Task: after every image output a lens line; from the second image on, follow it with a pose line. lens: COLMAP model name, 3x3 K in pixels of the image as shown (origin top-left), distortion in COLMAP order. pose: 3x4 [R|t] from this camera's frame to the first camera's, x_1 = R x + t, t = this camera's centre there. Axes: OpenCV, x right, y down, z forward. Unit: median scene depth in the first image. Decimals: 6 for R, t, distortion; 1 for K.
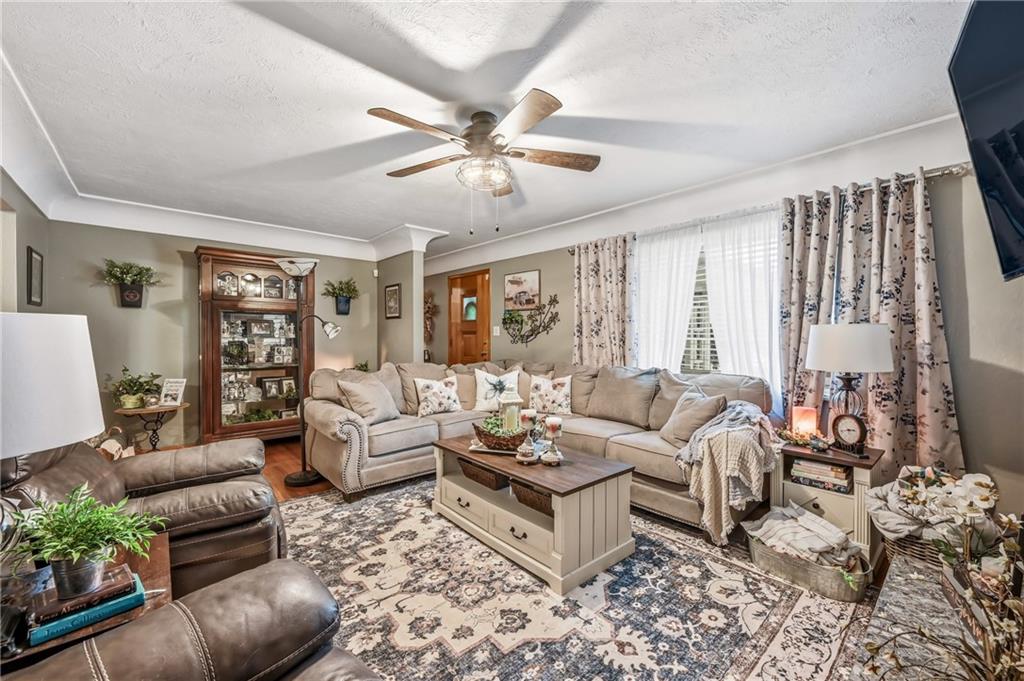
lens RADIAL K [[411.2, 0, 511.5], [0, 411.2, 335.0], [0, 0, 1]] dist [-0.000308, 0.000011]
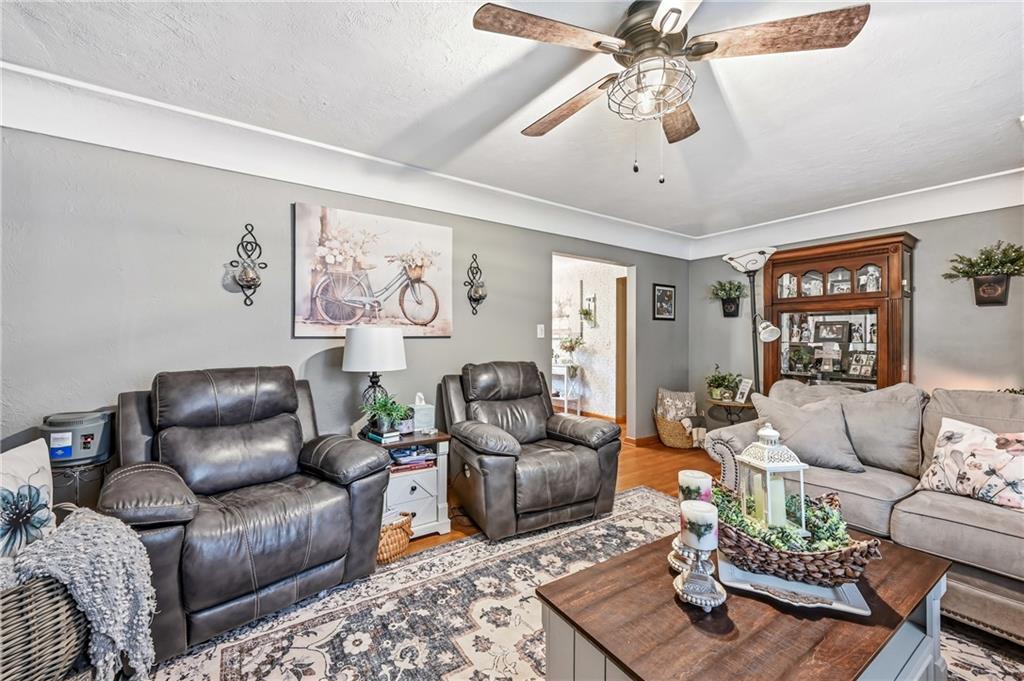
lens RADIAL K [[411.2, 0, 511.5], [0, 411.2, 335.0], [0, 0, 1]] dist [-0.000308, 0.000011]
pose [[-0.123212, -0.017331, -0.992229, 0.614508], [-0.002645, 0.999850, -0.017136, 0.014951], [0.992377, 0.000513, -0.123240, 0.870228]]
